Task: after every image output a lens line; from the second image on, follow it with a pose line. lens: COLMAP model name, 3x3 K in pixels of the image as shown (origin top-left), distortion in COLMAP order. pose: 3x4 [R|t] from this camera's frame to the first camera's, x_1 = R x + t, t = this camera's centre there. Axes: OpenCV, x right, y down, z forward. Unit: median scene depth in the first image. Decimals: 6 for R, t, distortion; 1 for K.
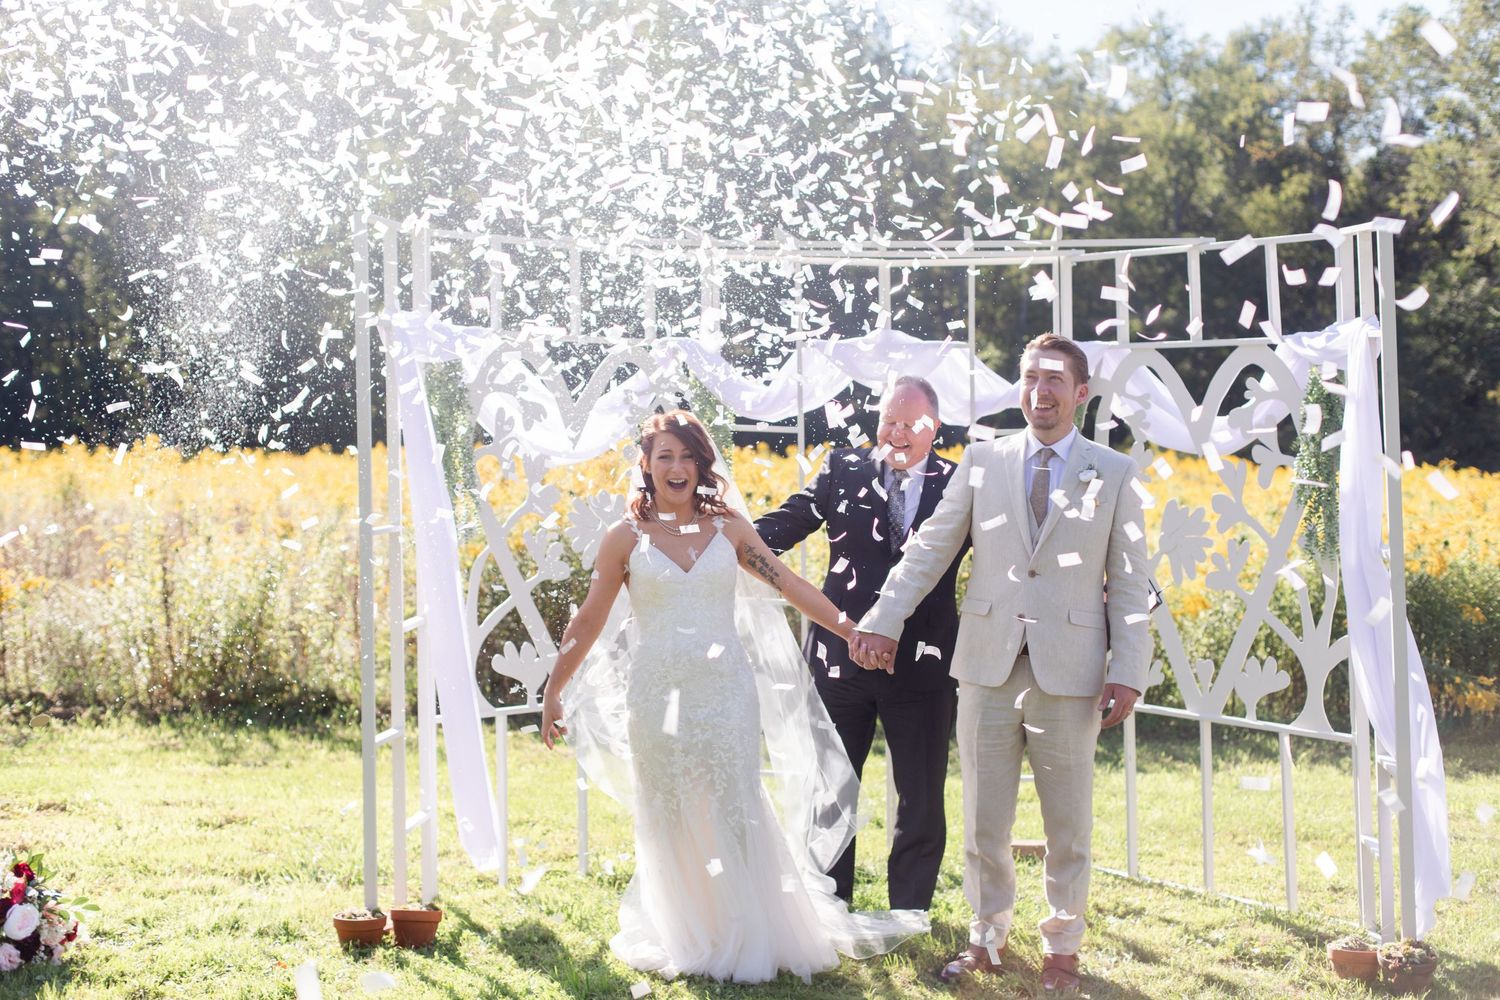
lens RADIAL K [[2121.8, 0, 752.6], [0, 2121.8, 493.0], [0, 0, 1]] dist [-0.001144, -0.048404]
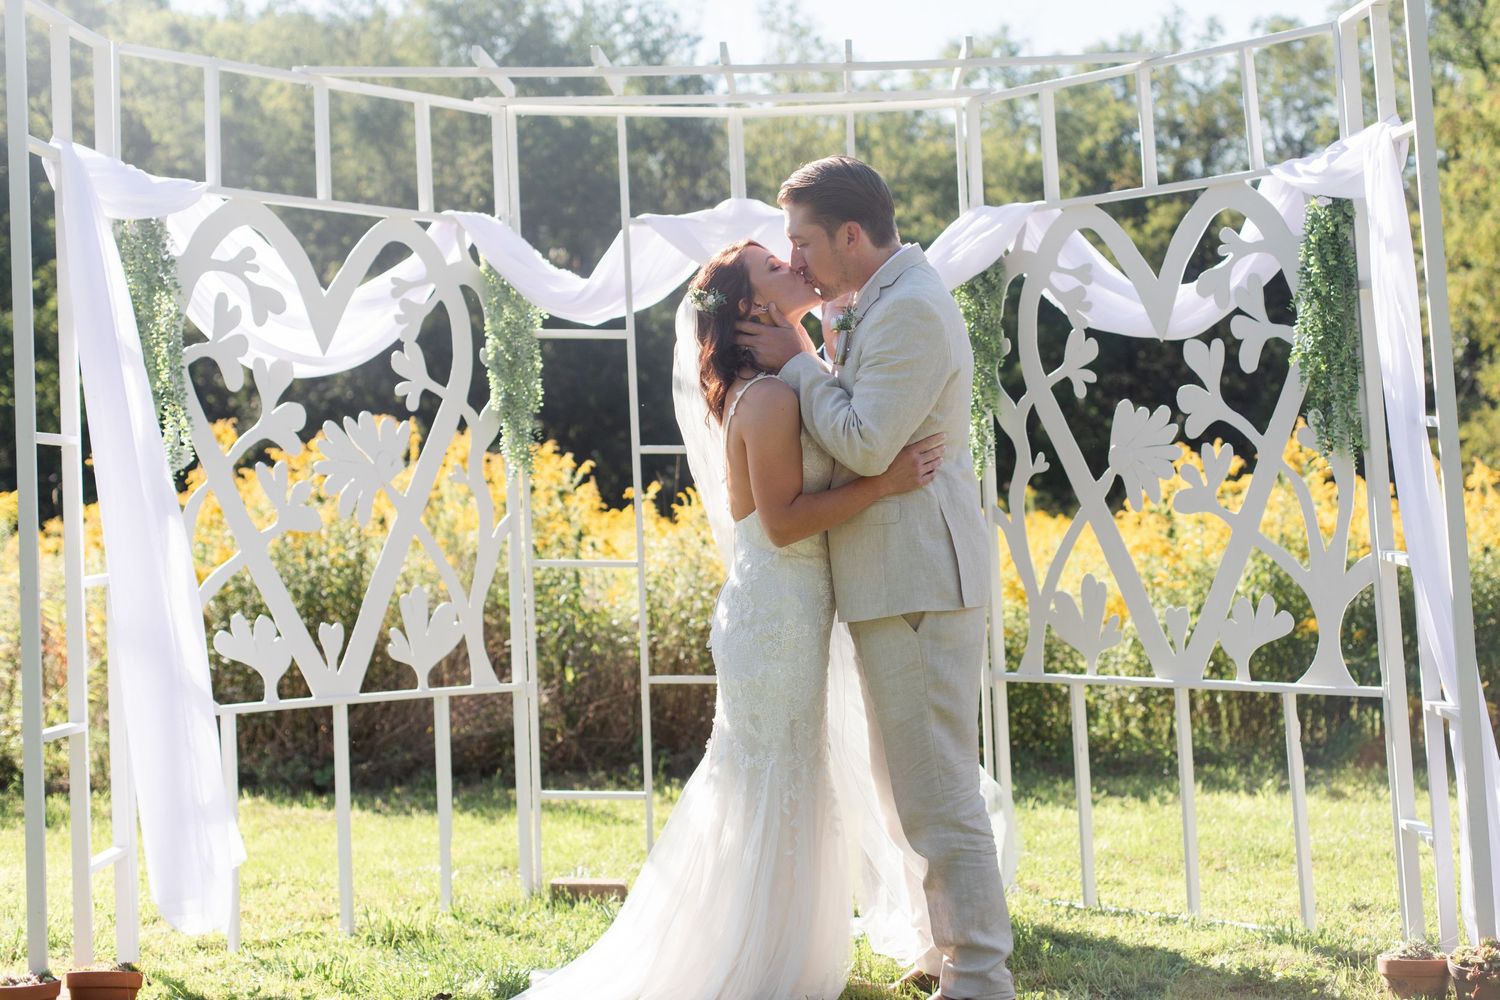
lens RADIAL K [[2477.5, 0, 817.4], [0, 2477.5, 427.0], [0, 0, 1]] dist [-0.002537, 0.008044]
pose [[0.993569, -0.022859, 0.110897, -0.009277], [0.030520, 0.997227, -0.067879, 0.063146], [-0.109038, 0.070827, 0.991511, 0.120702]]
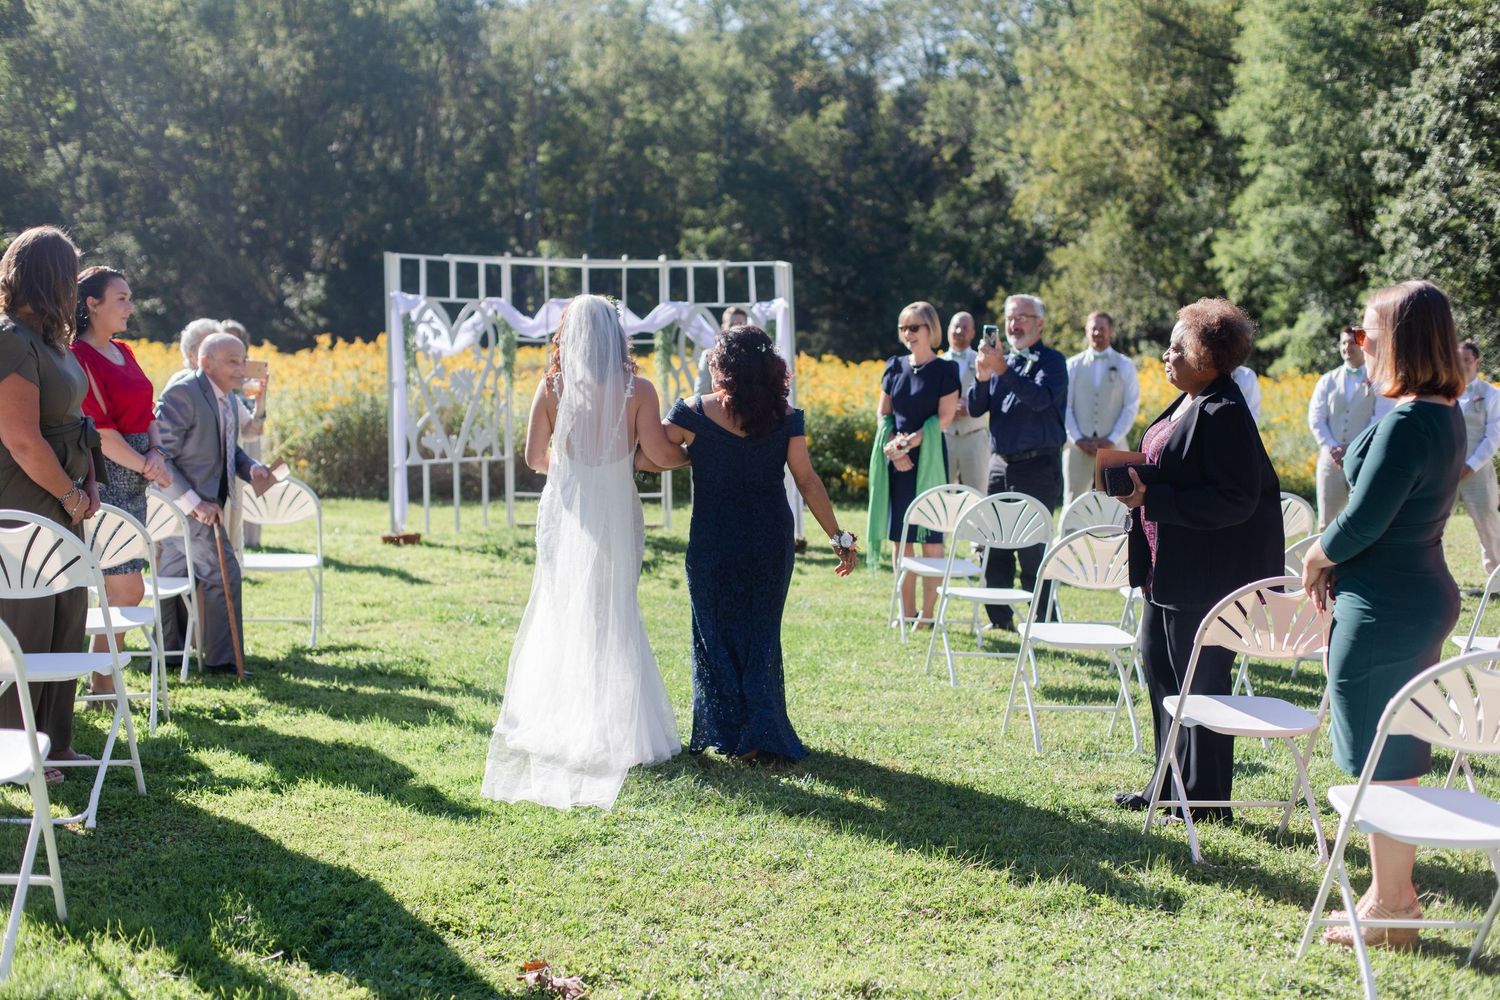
lens RADIAL K [[2130.3, 0, 745.4], [0, 2130.3, 521.9], [0, 0, 1]] dist [-0.014462, 0.031527]
pose [[0.979224, -0.011202, 0.202470, -0.221720], [-0.001218, 0.998130, 0.061113, 0.023194], [-0.202776, -0.060090, 0.977380, -1.200263]]
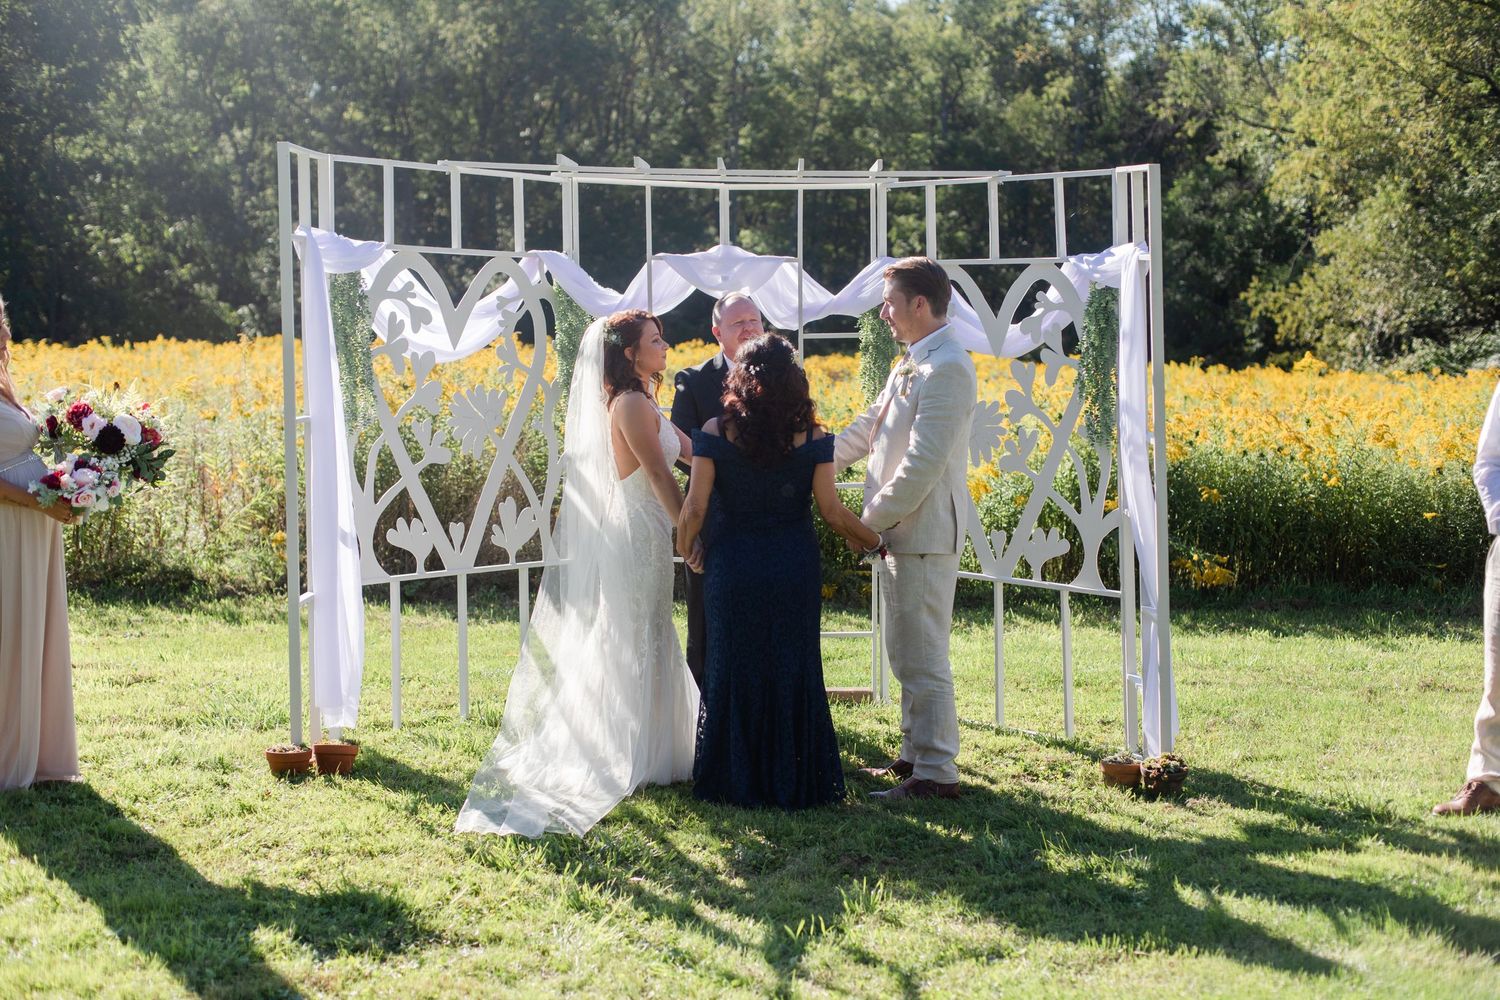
lens RADIAL K [[2121.8, 0, 752.6], [0, 2121.8, 493.0], [0, 0, 1]] dist [-0.001144, -0.048404]
pose [[0.993947, -0.001700, 0.109852, -0.046597], [-0.003782, 0.998758, 0.049674, -0.000200], [-0.109800, -0.049789, 0.992706, -0.137771]]
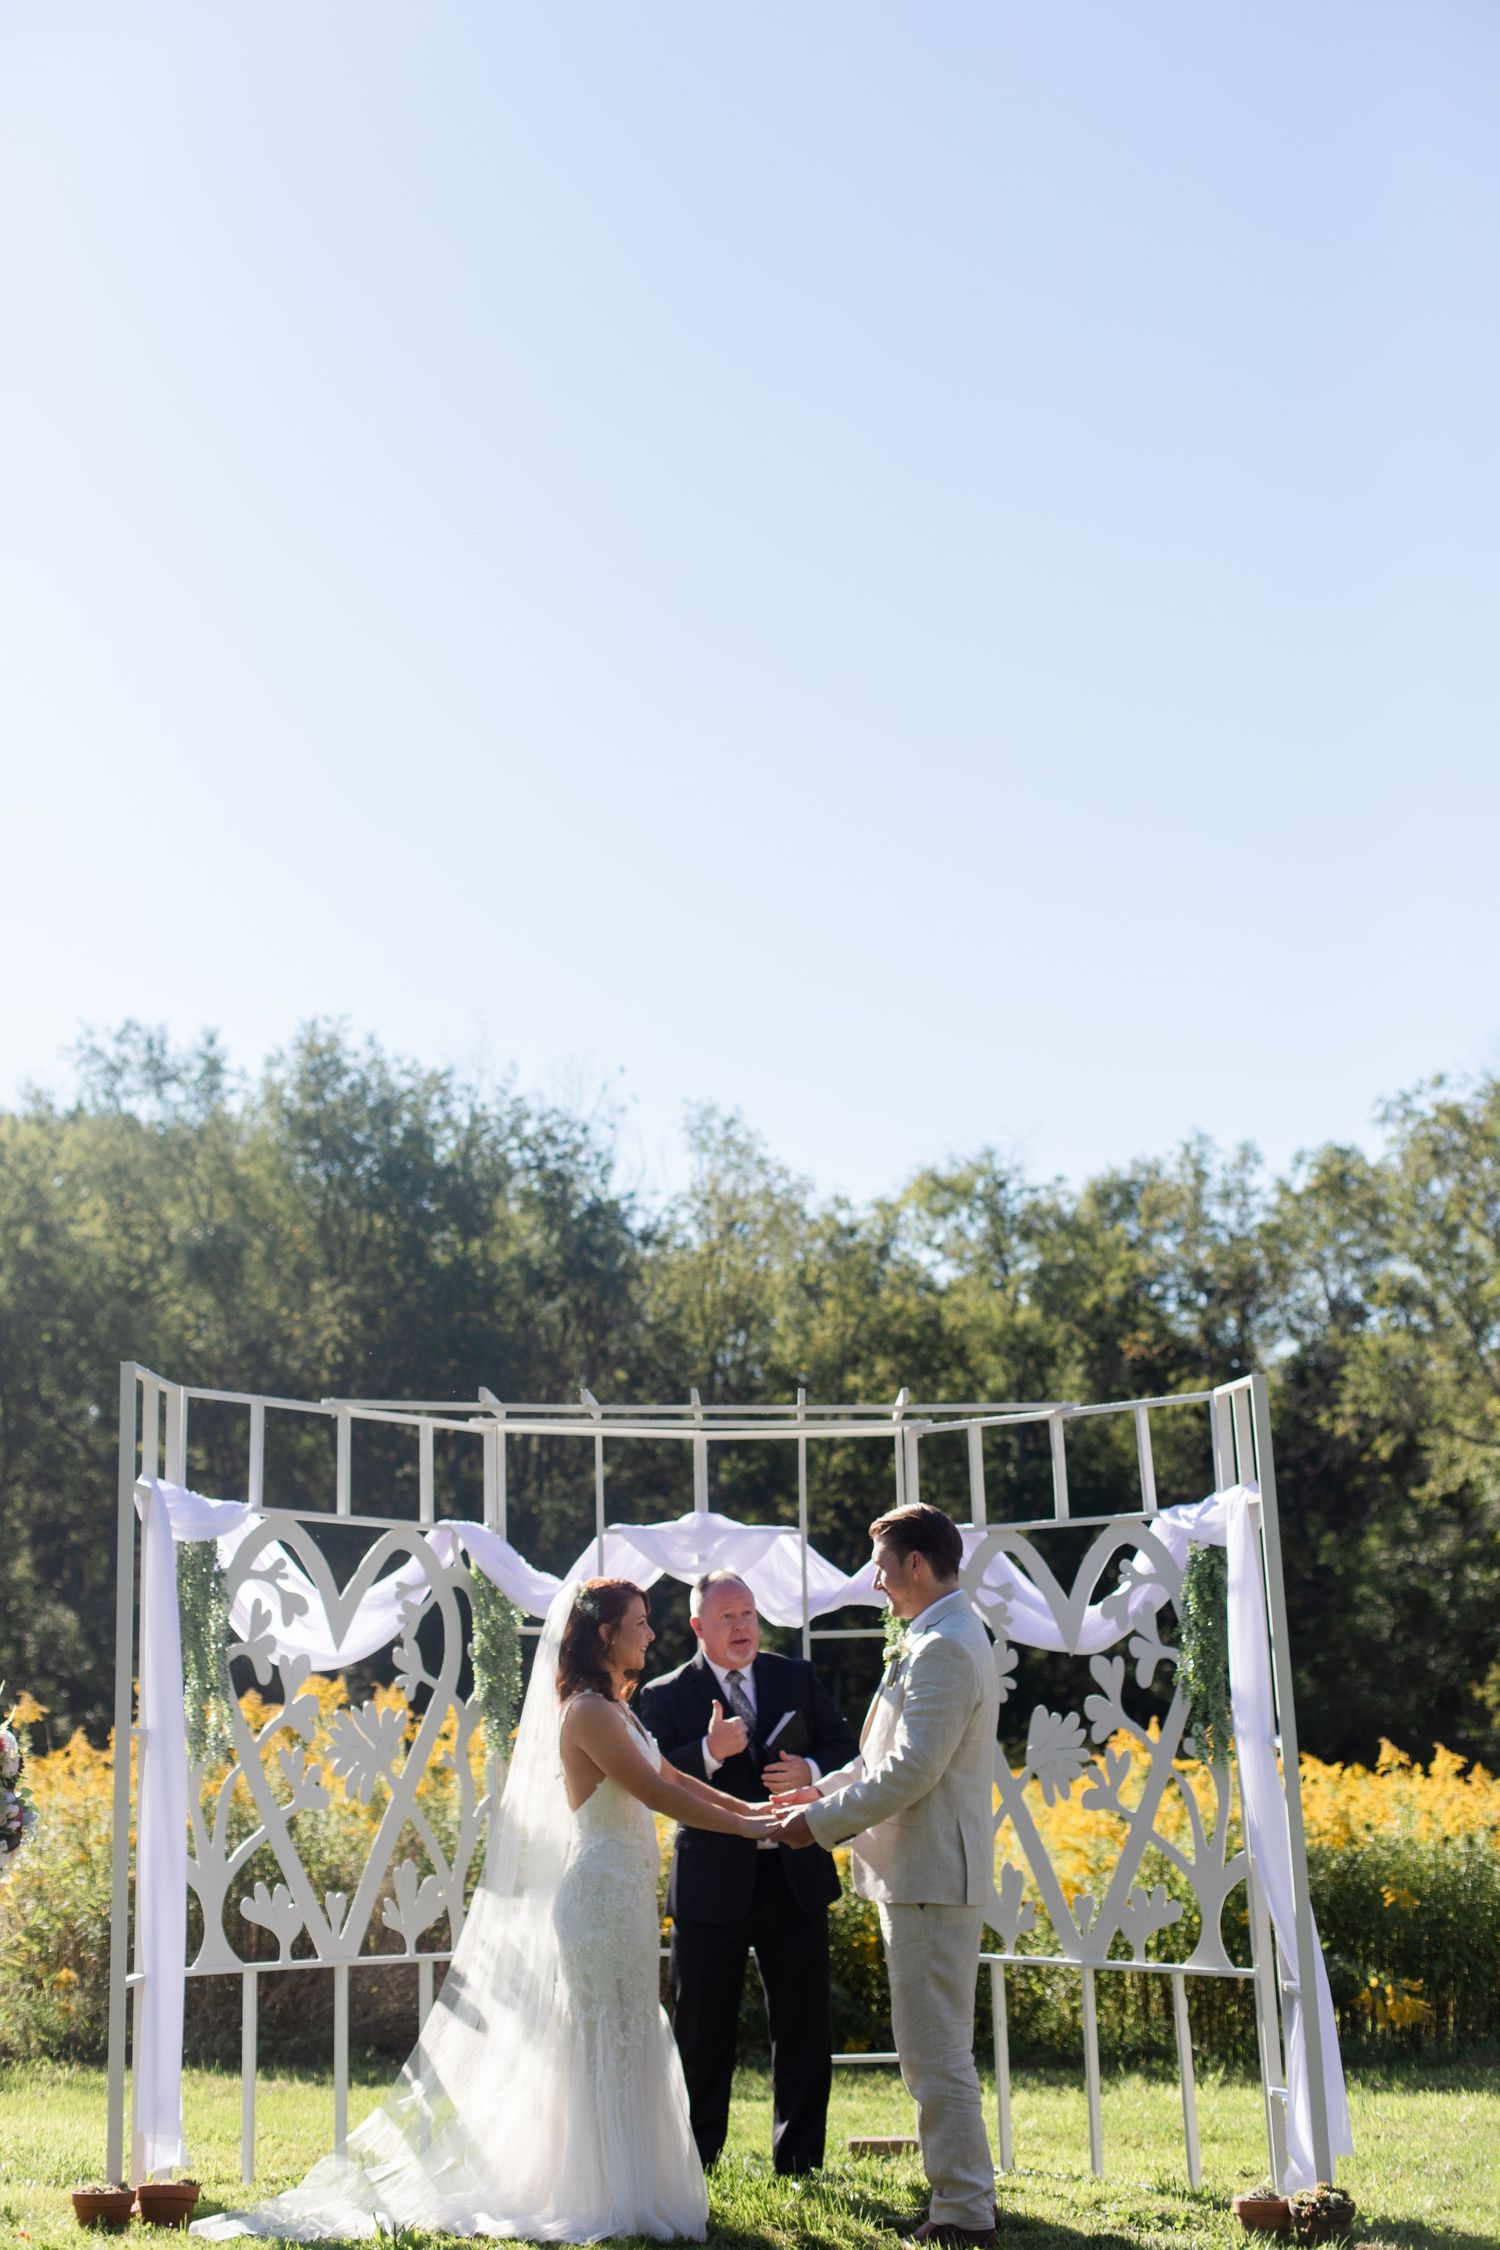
lens RADIAL K [[3195.4, 0, 744.3], [0, 3195.4, 1118.9], [0, 0, 1]] dist [-0.014462, 0.031527]
pose [[0.993927, 0.015712, 0.108911, -0.060222], [0.009589, 0.973622, -0.227966, 0.059393], [-0.109620, 0.227626, 0.967559, -0.266942]]
